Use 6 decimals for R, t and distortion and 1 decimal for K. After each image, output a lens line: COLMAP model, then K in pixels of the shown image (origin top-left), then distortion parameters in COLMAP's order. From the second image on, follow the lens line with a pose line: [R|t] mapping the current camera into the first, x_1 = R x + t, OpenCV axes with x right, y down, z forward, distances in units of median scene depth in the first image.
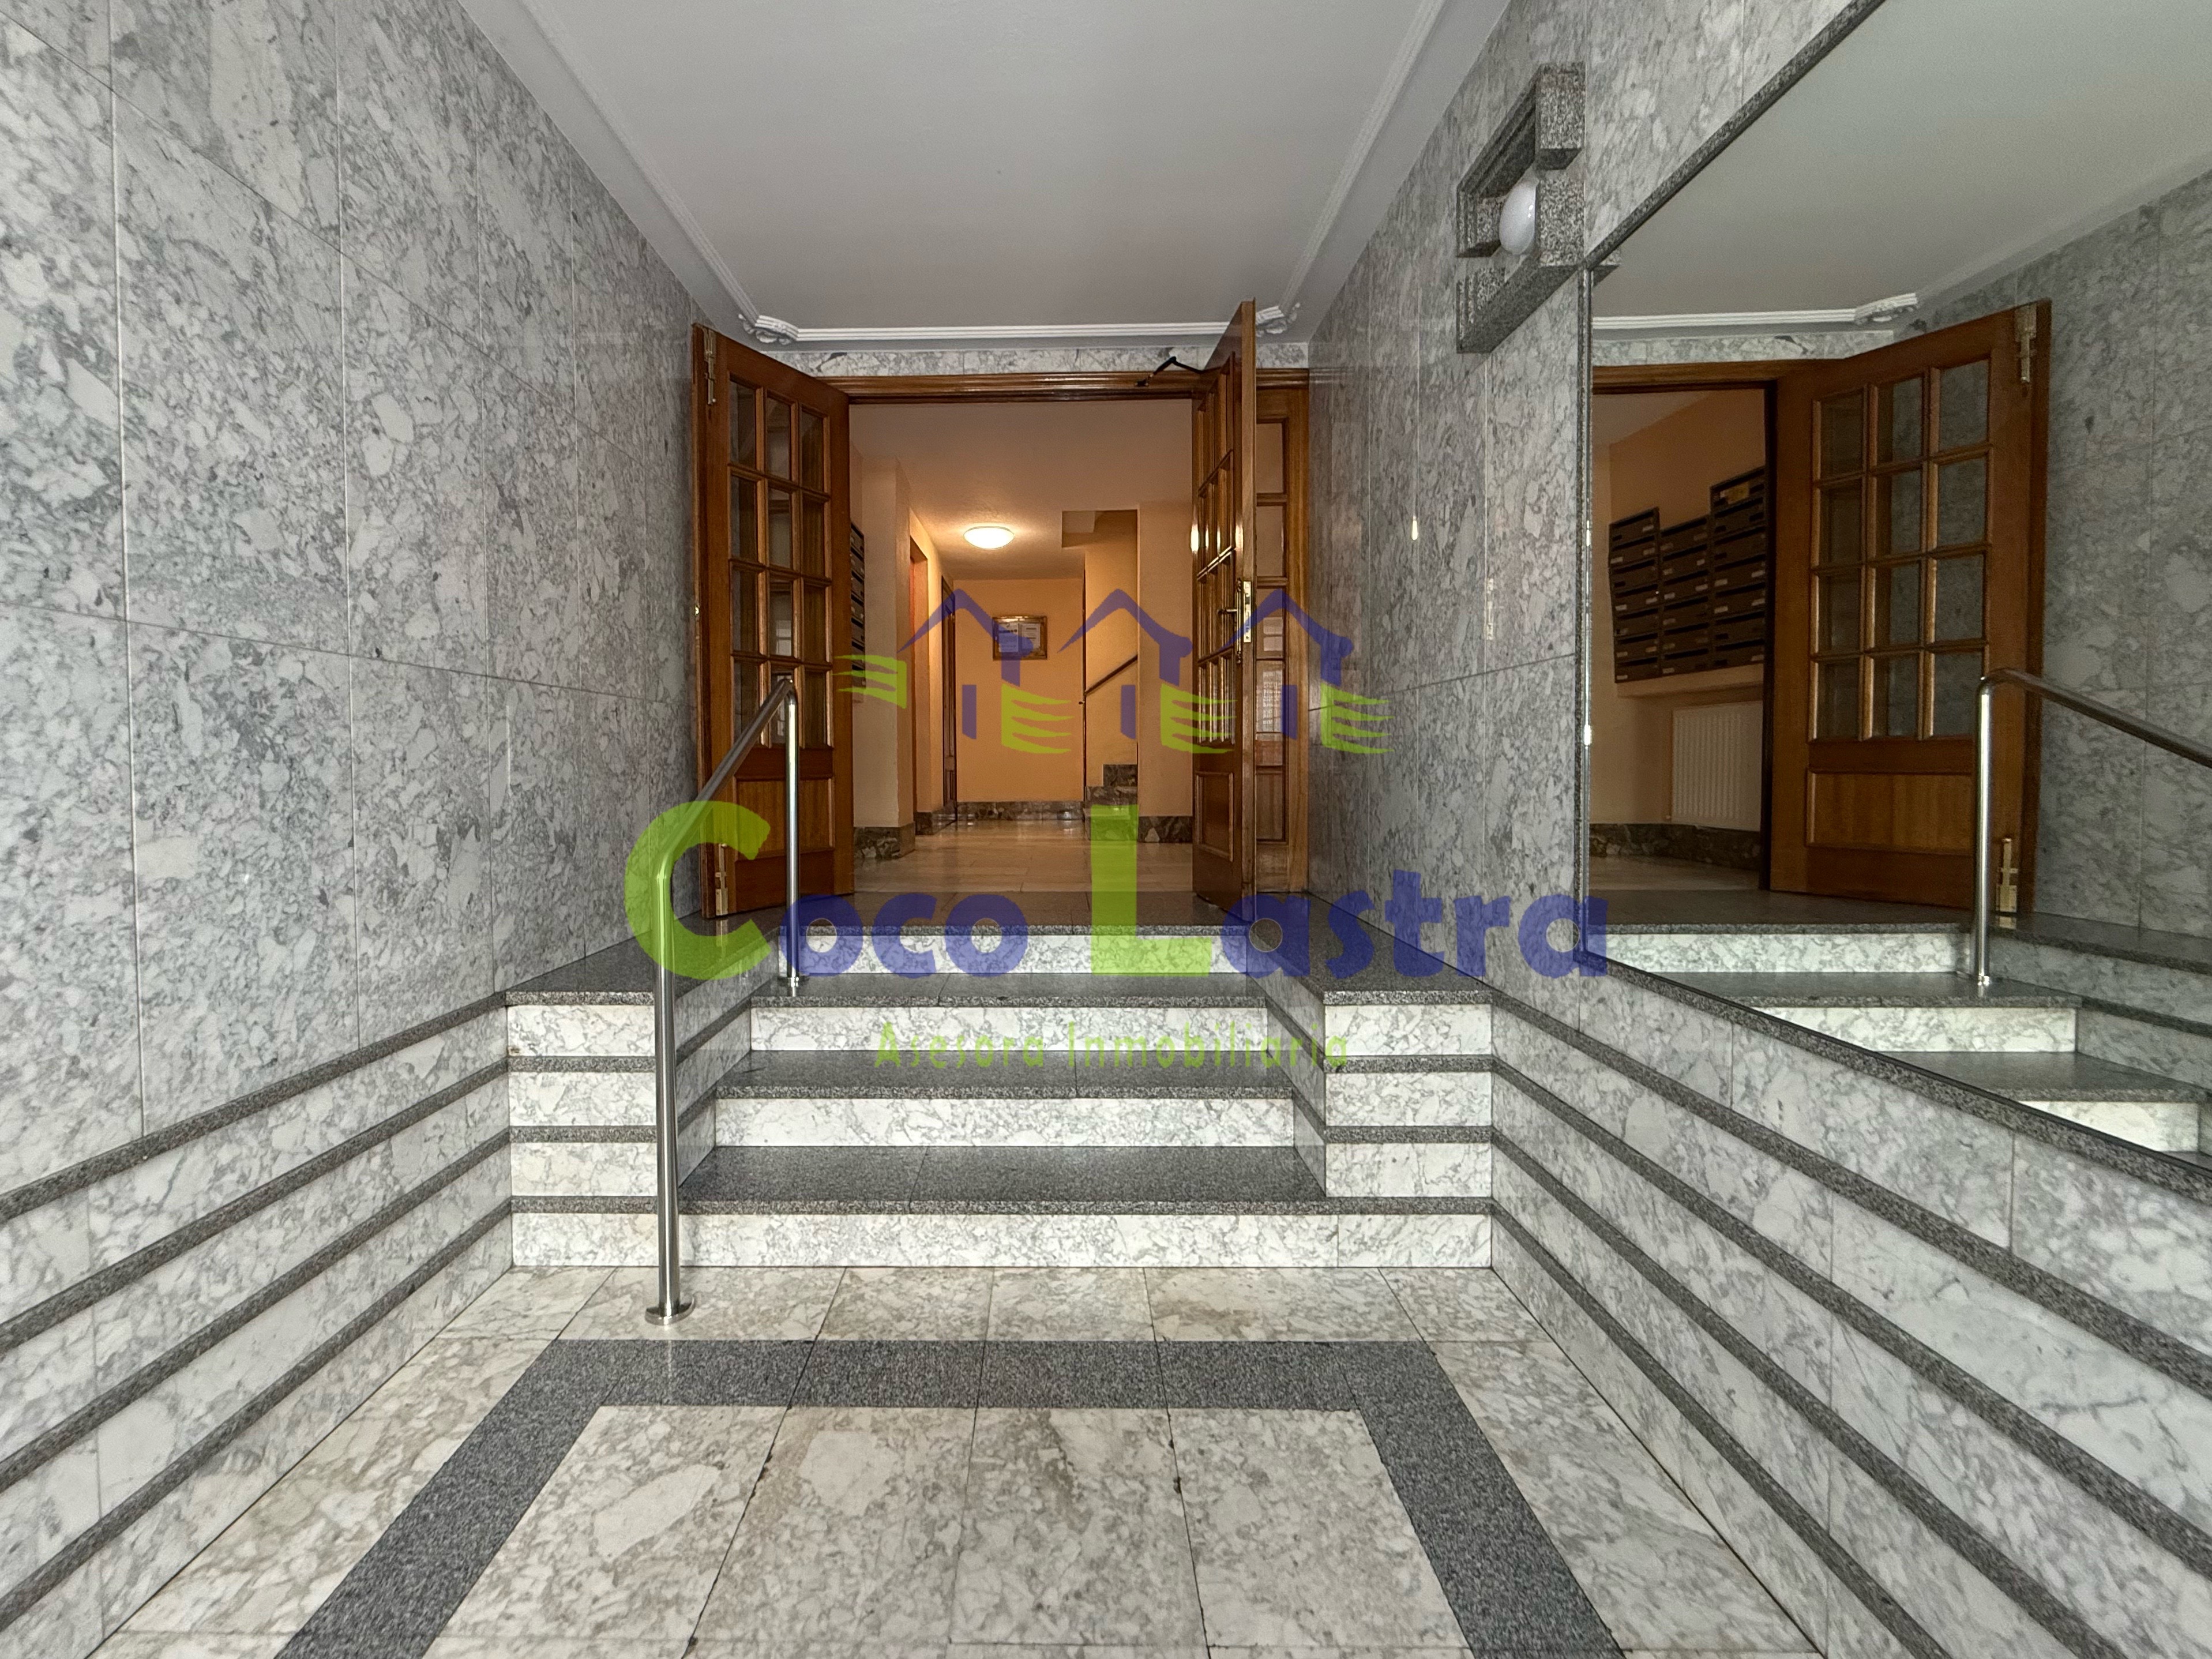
lens RADIAL K [[888.5, 0, 1041.3], [0, 888.5, 784.5], [0, 0, 1]] dist [0.000140, 0.000000]
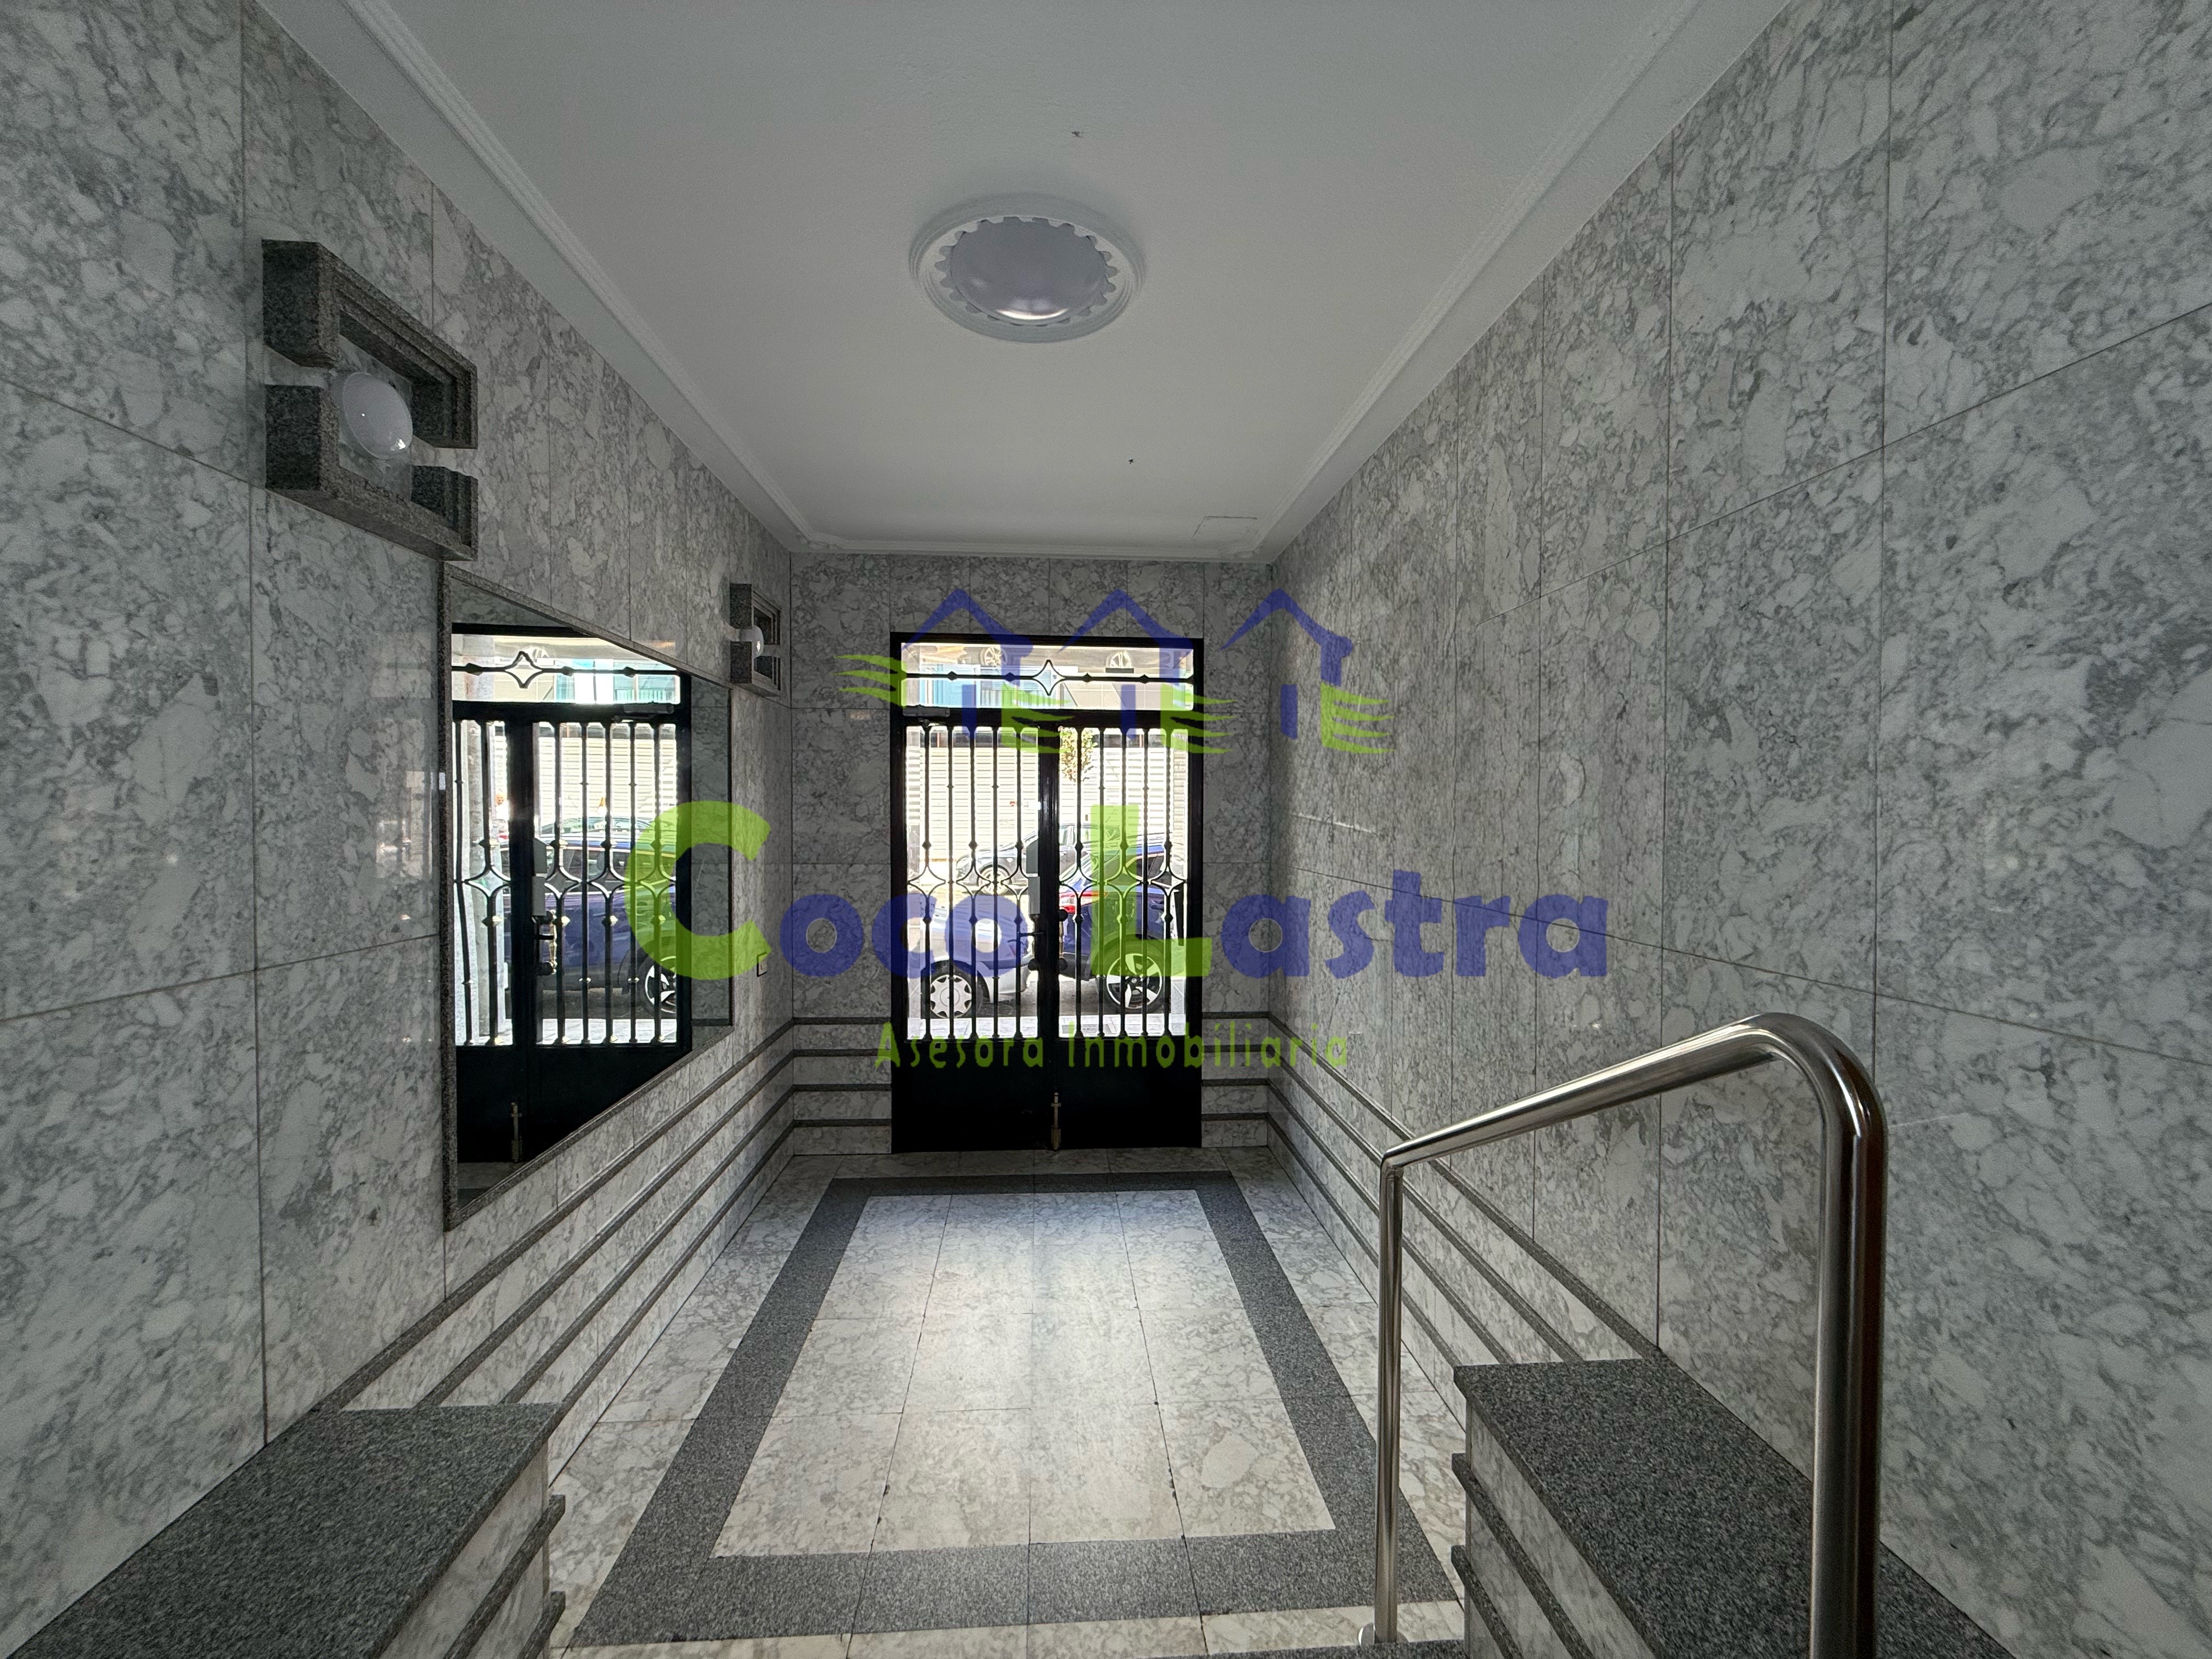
lens RADIAL K [[880.1, 0, 1097.4], [0, 880.1, 832.6], [0, 0, 1]] dist [-0.000116, -0.000176]
pose [[-0.996542, 0.004837, -0.082954, -0.057974], [0.000741, 0.998782, 0.049336, -0.272358], [0.083091, 0.049104, -0.995331, 1.787561]]
